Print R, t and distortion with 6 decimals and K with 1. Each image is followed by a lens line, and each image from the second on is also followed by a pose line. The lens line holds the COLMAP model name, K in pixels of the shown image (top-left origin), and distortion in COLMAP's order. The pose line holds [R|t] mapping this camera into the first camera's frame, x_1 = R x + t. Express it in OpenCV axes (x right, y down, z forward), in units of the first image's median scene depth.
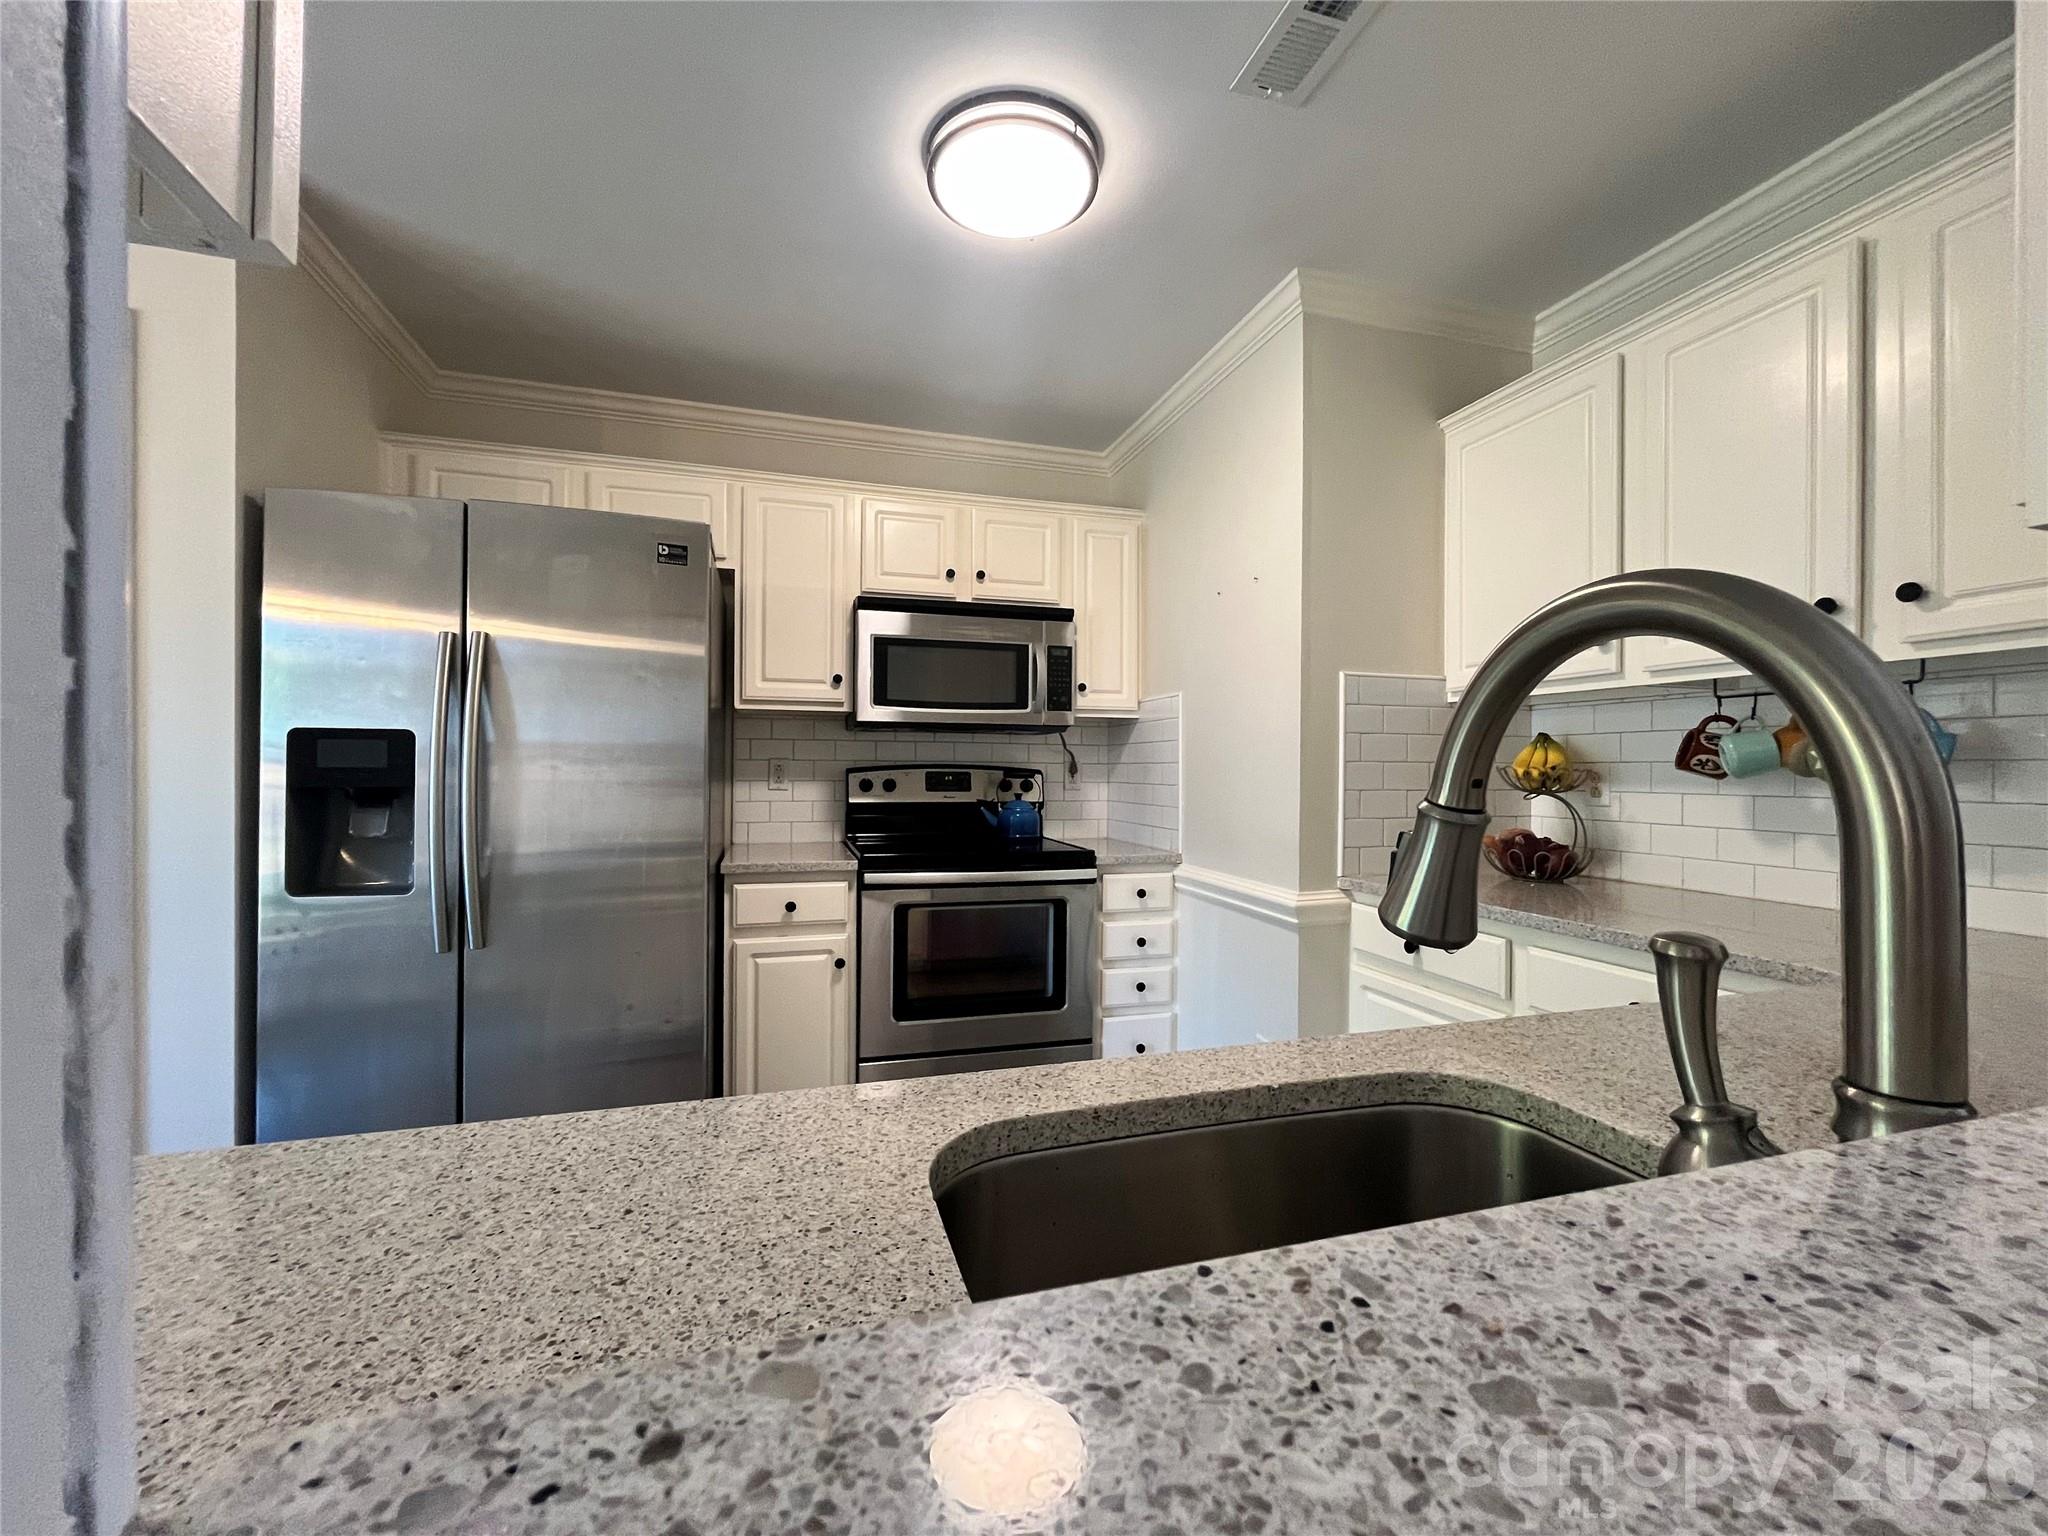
lens RADIAL K [[835.6, 0, 1024.0], [0, 835.6, 768.0], [0, 0, 1]] dist [0.000622, 0.000034]
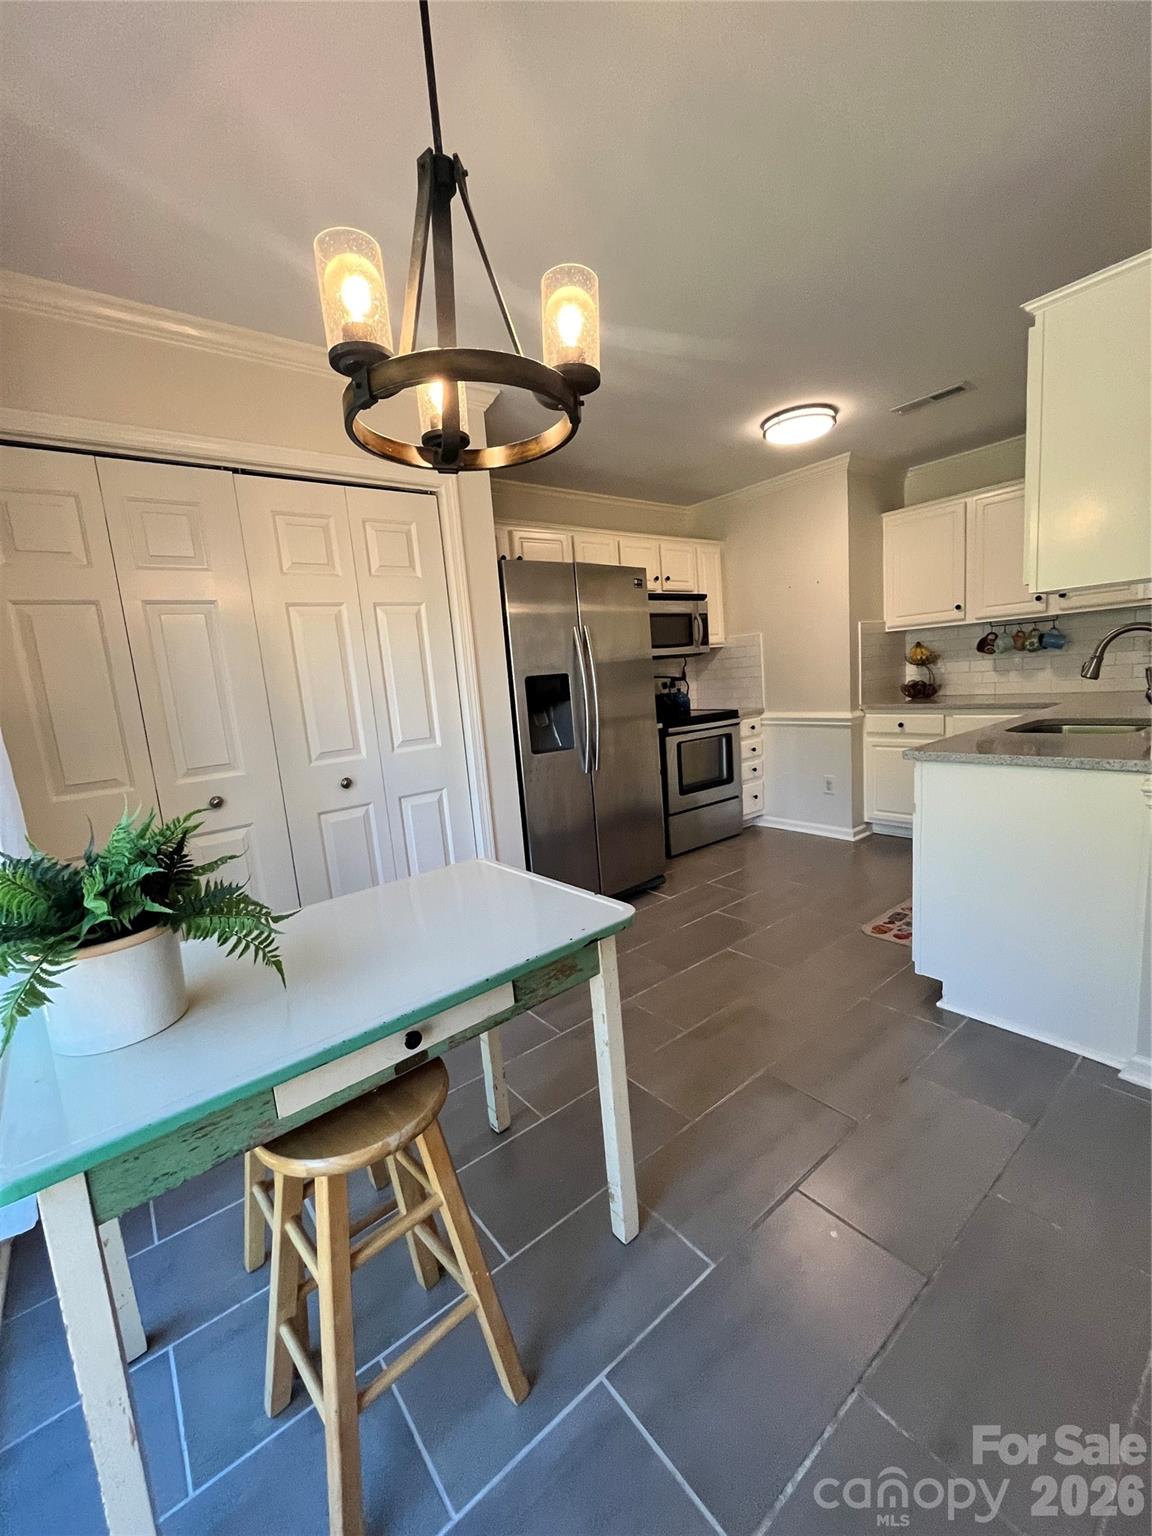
lens RADIAL K [[627.1, 0, 576.0], [0, 627.1, 768.0], [0, 0, 1]] dist [-0.001164, -0.000057]
pose [[0.924671, -0.134877, 0.356079, -0.912297], [0.086376, 0.985083, 0.148830, -0.030887], [-0.370841, -0.106862, 0.922528, -0.365768]]
